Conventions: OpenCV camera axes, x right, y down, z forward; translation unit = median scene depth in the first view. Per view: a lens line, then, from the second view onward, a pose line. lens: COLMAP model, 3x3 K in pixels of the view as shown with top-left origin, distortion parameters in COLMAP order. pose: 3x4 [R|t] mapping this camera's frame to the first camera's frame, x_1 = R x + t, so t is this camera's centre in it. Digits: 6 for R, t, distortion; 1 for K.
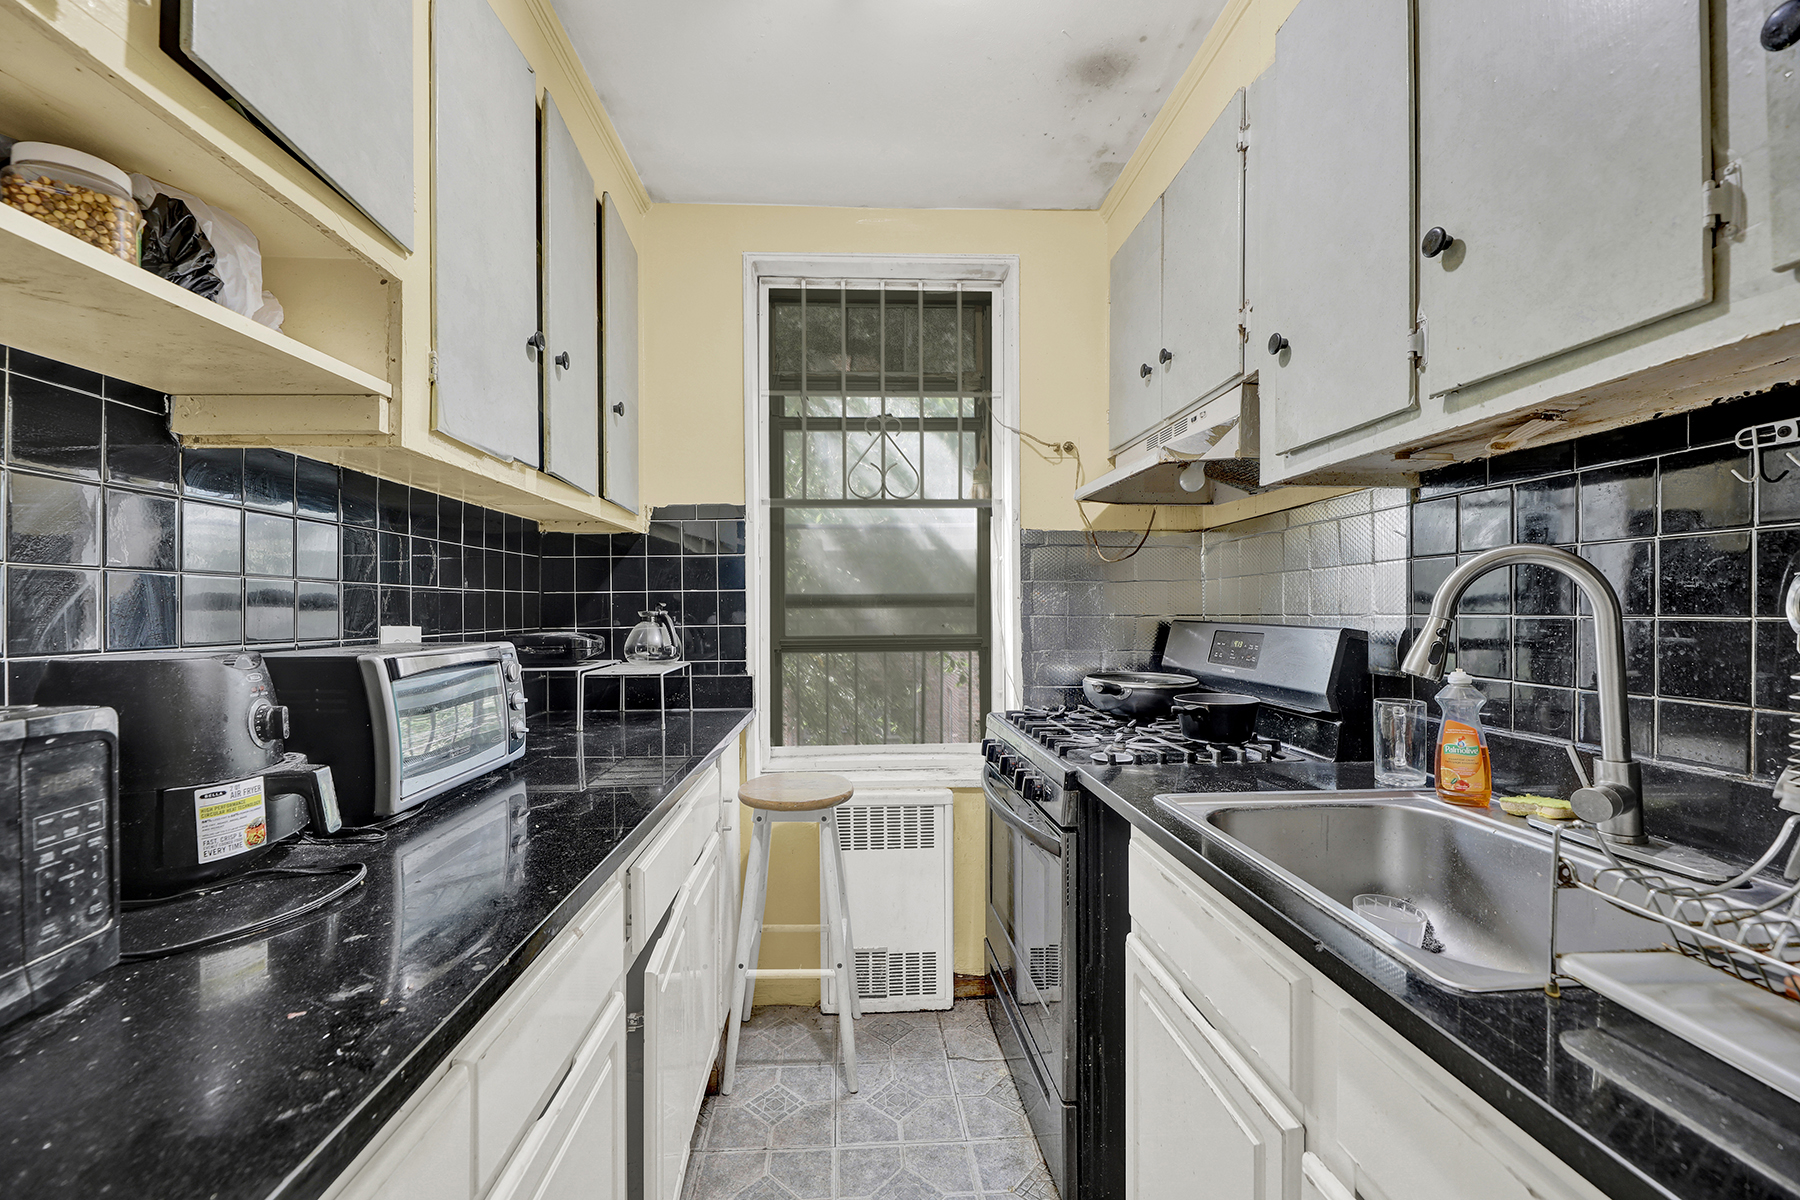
lens RADIAL K [[750.0, 0, 855.5], [0, 750.0, 597.7], [0, 0, 1]] dist [-0.004781, -0.002233]
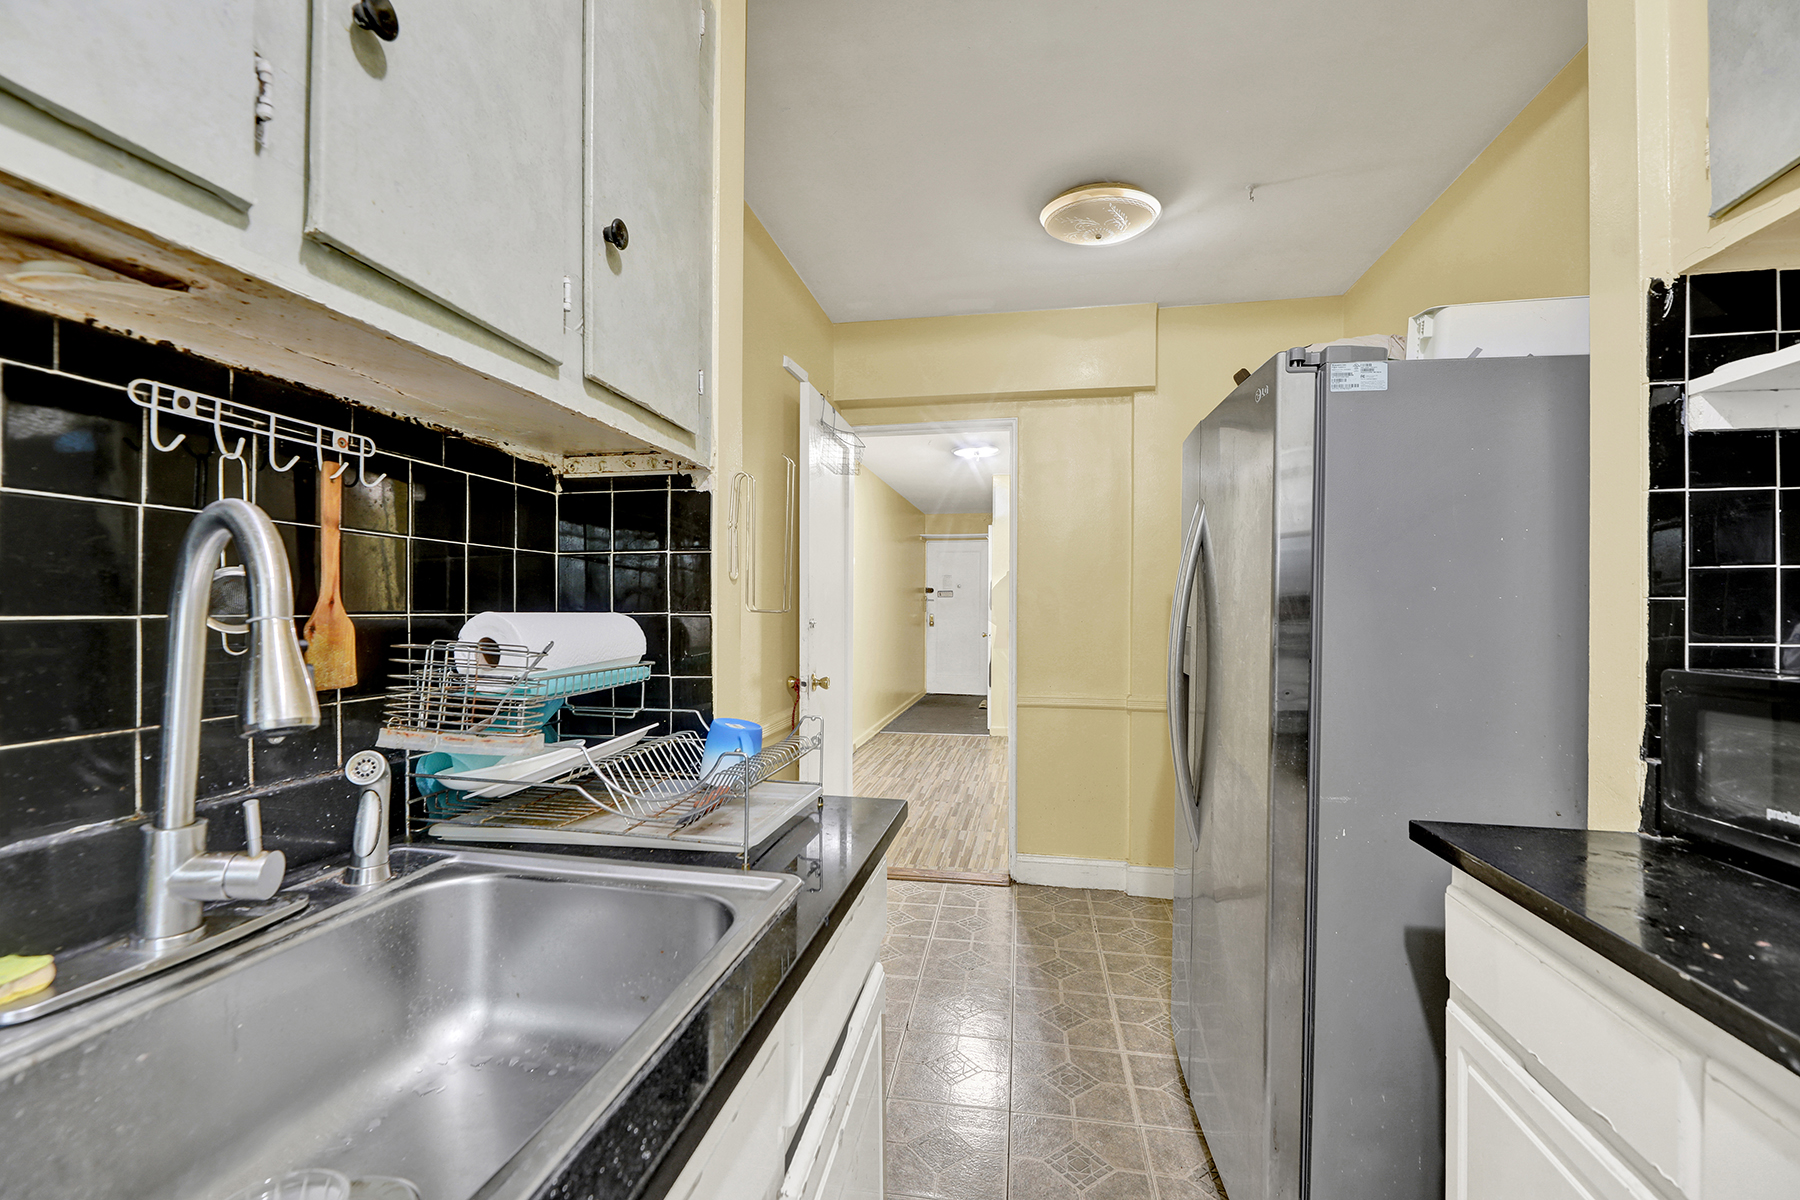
lens RADIAL K [[750.0, 0, 896.3], [0, 750.0, 612.8], [0, 0, 1]] dist [-0.004781, -0.002233]
pose [[-0.984894, 0.004612, 0.173099, 0.094867], [0.002692, 0.999932, -0.011322, 0.012513], [-0.173140, -0.010685, -0.984839, 0.593803]]
